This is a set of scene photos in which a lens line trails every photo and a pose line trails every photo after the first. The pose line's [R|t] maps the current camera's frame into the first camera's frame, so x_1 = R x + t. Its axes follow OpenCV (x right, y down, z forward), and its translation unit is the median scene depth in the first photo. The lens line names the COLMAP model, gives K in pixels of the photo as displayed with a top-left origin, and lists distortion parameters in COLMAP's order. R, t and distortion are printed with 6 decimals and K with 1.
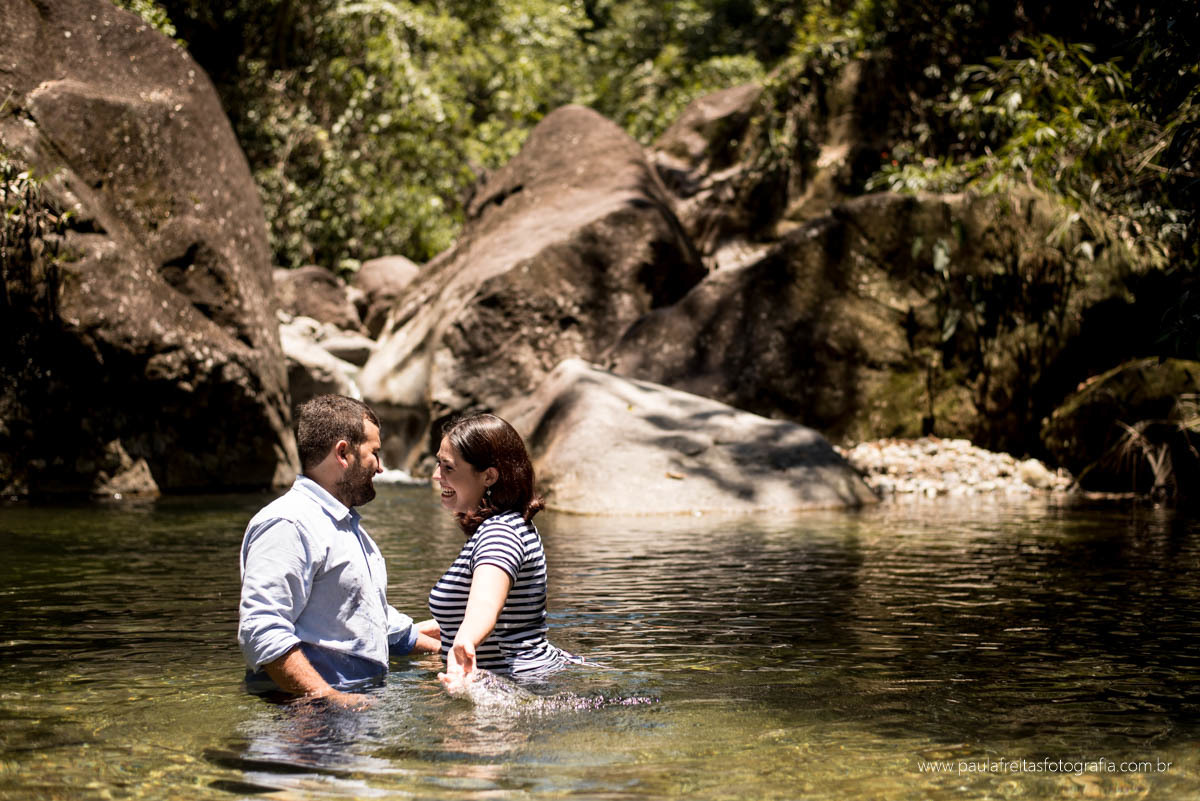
lens RADIAL K [[1767.7, 0, 600.0], [0, 1767.7, 400.5], [0, 0, 1]] dist [-0.086106, -0.026239]
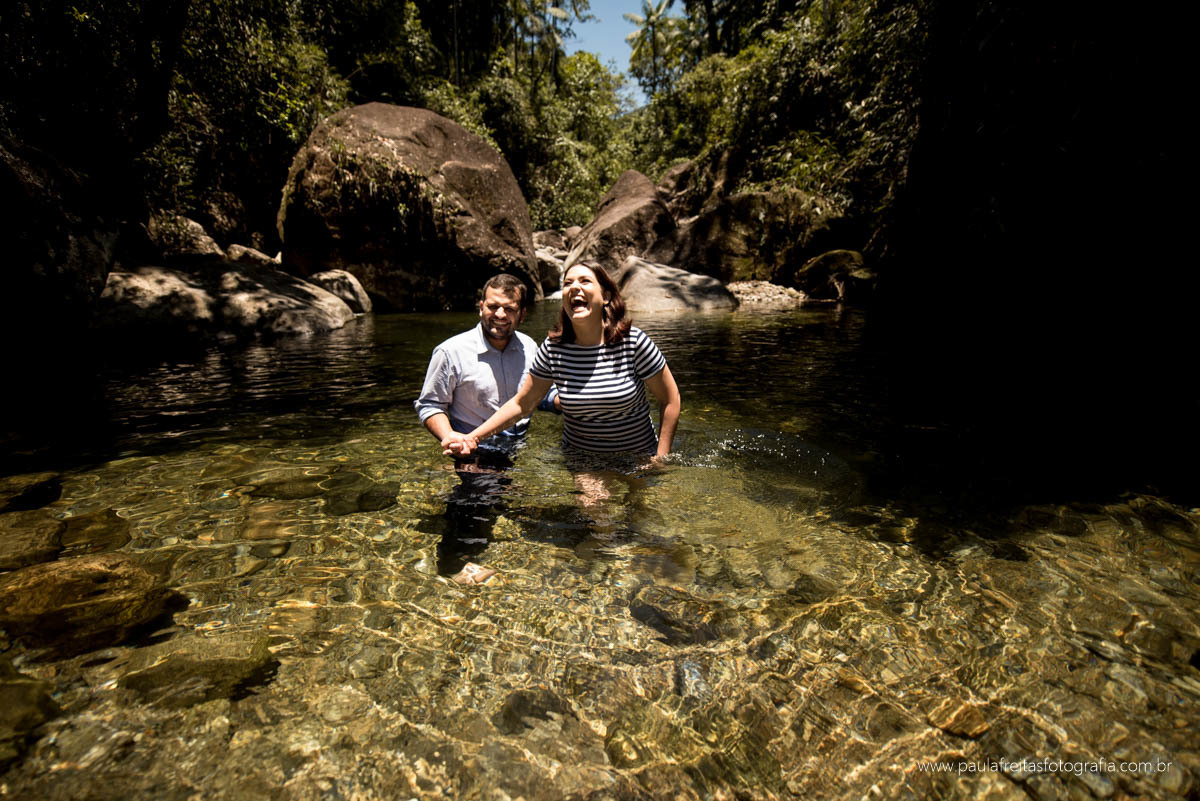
lens RADIAL K [[486.0, 0, 597.3], [0, 486.0, 384.1], [0, 0, 1]] dist [-0.002641, -0.000061]
pose [[0.996170, -0.004110, -0.087341, -0.002667], [0.023851, 0.973787, 0.226208, -0.000202], [0.084122, -0.227424, 0.970155, 0.159040]]
